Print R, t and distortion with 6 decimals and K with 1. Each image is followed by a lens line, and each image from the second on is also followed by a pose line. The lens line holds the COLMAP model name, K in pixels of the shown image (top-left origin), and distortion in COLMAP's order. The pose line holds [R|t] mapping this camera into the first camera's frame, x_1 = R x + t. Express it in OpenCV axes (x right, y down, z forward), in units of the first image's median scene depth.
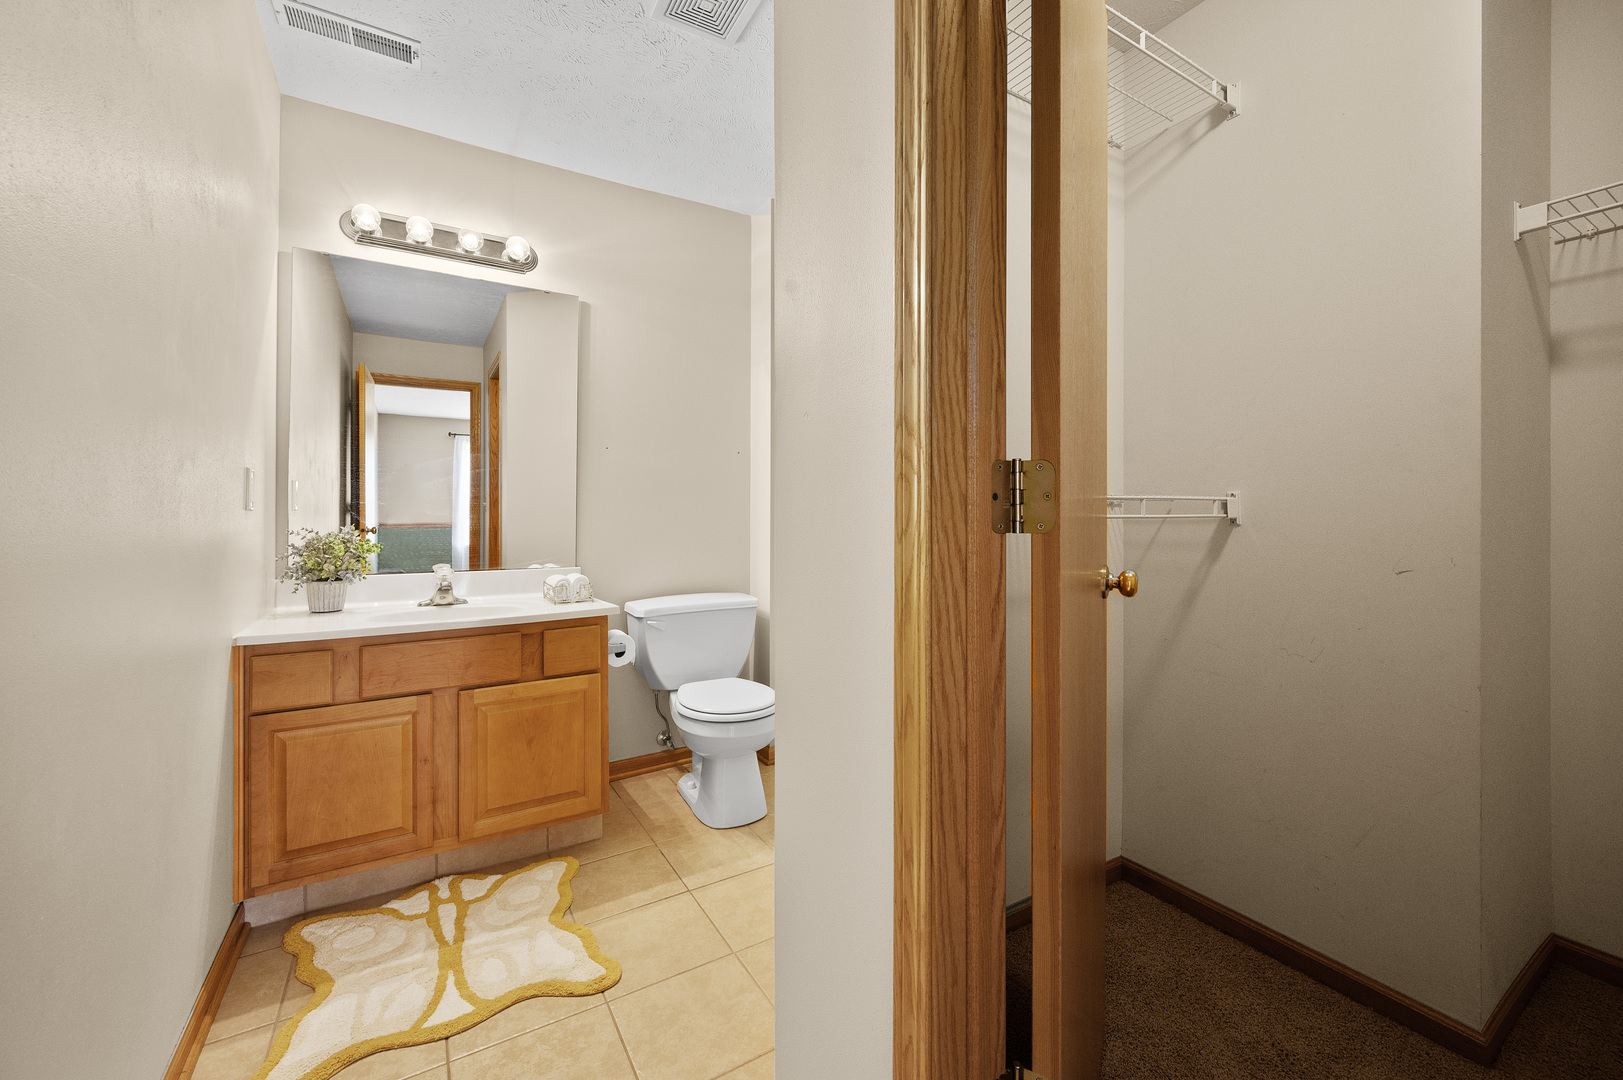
lens RADIAL K [[654.4, 0, 814.2], [0, 654.4, 522.3], [0, 0, 1]] dist [-0.000567, -0.000733]
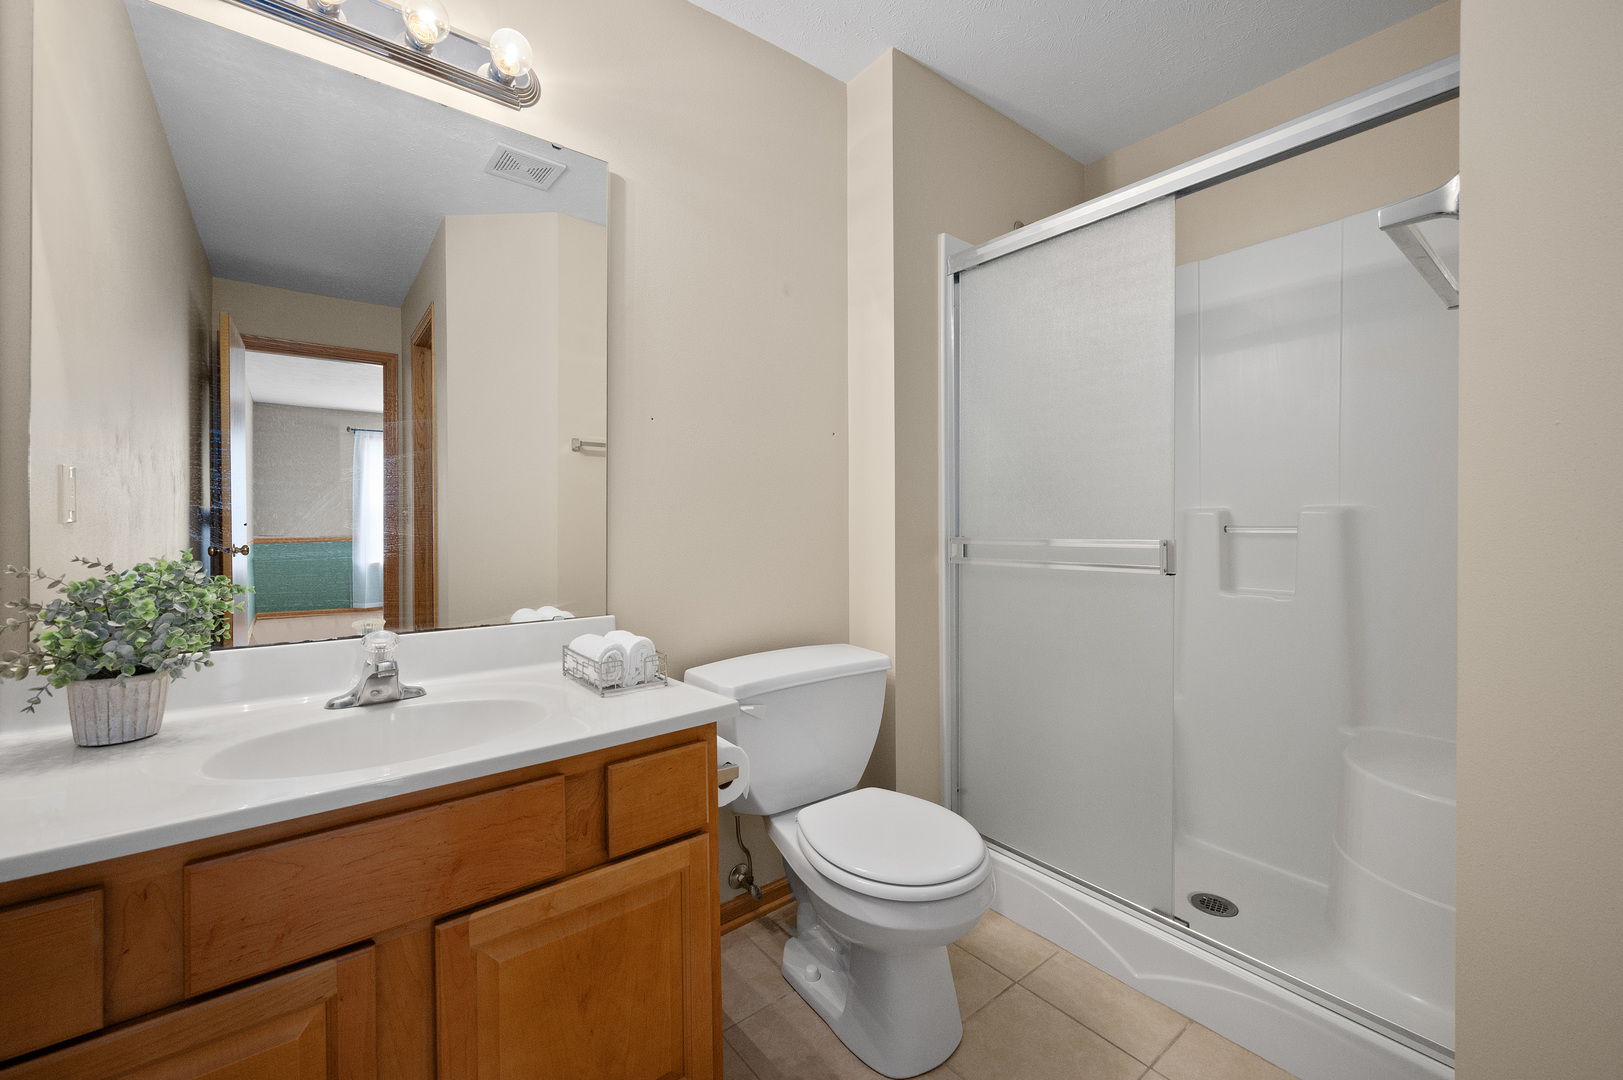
lens RADIAL K [[654.4, 0, 815.4], [0, 654.4, 535.0], [0, 0, 1]] dist [-0.000567, -0.000733]
pose [[0.993042, -0.006126, 0.117601, -0.282532], [0.005509, 0.999969, 0.005575, -0.008679], [-0.117631, -0.004889, 0.993045, 0.442802]]
